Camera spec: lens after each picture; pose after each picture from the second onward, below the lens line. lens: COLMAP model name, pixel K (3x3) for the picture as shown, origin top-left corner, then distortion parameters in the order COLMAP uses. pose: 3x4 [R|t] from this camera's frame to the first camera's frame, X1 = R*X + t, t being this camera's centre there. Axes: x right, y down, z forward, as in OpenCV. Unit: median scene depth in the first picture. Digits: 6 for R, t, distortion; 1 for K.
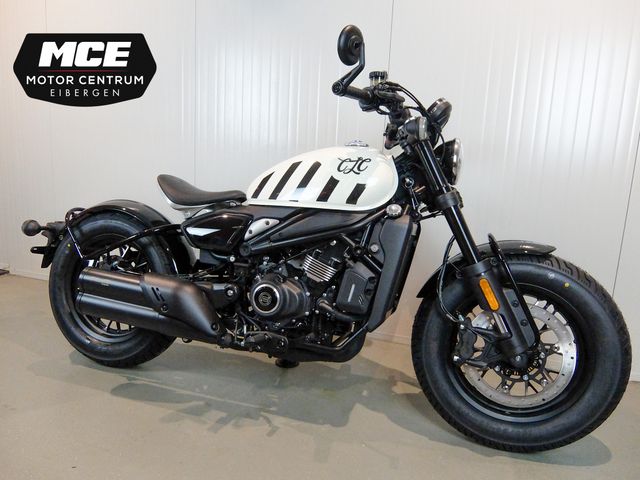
lens RADIAL K [[477.4, 0, 316.7], [0, 477.4, 249.3], [0, 0, 1]] dist [-0.041304, 0.005472]
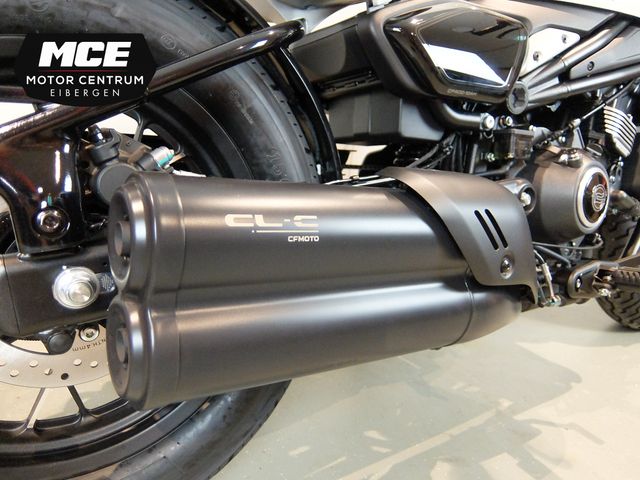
lens RADIAL K [[477.4, 0, 312.2], [0, 477.4, 244.2], [0, 0, 1]] dist [-0.041304, 0.005472]
pose [[0.626984, -0.197871, 0.753484, -0.679478], [0.068298, 0.977443, 0.199852, 0.035338], [-0.776033, -0.073842, 0.626355, 0.944656]]
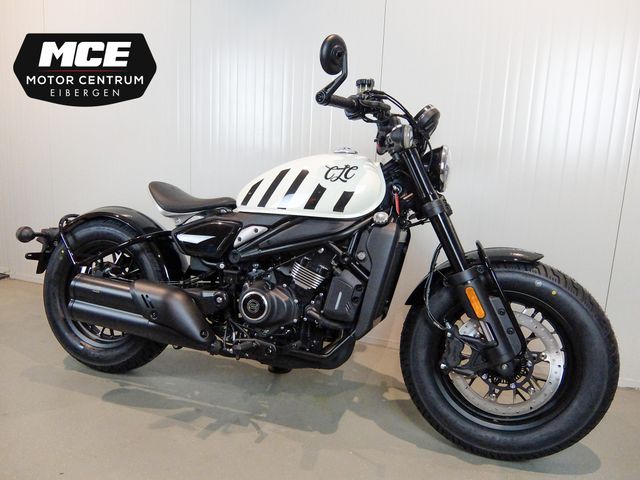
lens RADIAL K [[477.4, 0, 317.7], [0, 477.4, 249.5], [0, 0, 1]] dist [-0.041304, 0.005472]
pose [[0.999936, -0.001208, -0.011256, 0.039769], [0.001199, 0.999999, -0.000784, -0.014700], [0.011257, 0.000771, 0.999936, -0.001963]]
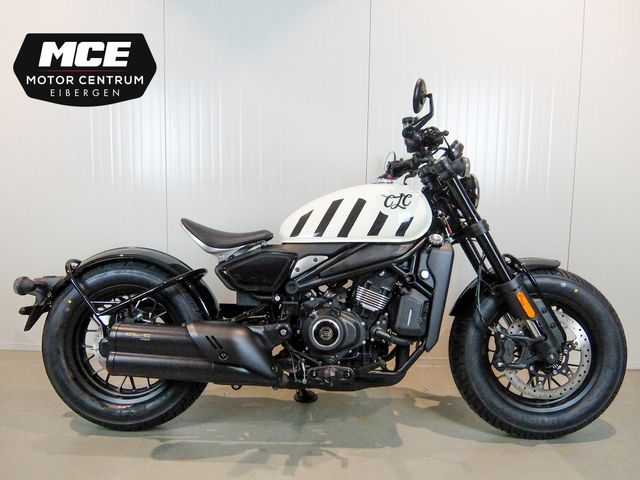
lens RADIAL K [[477.4, 0, 315.1], [0, 477.4, 249.4], [0, 0, 1]] dist [-0.041304, 0.005472]
pose [[0.957286, -0.070439, 0.280431, -0.416246], [0.088718, 0.994645, -0.053013, -0.024131], [-0.275195, 0.075628, 0.958409, 0.010545]]
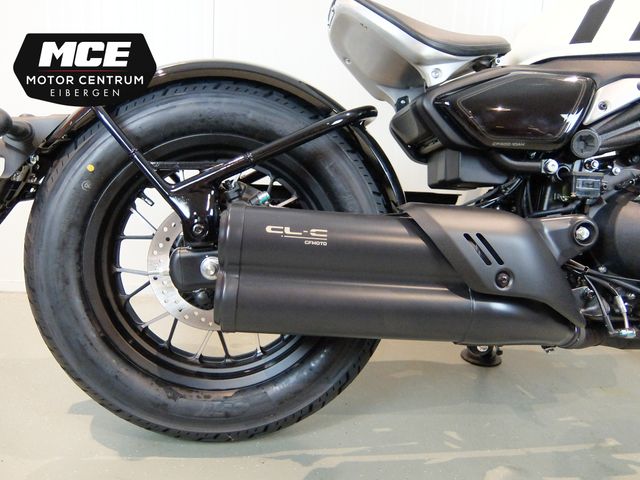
lens RADIAL K [[477.4, 0, 324.8], [0, 477.4, 241.9], [0, 0, 1]] dist [-0.041304, 0.005472]
pose [[0.916150, -0.091622, 0.390224, -0.648347], [0.076503, 0.995598, 0.054149, 0.059252], [-0.393467, -0.019755, 0.919126, 0.719573]]
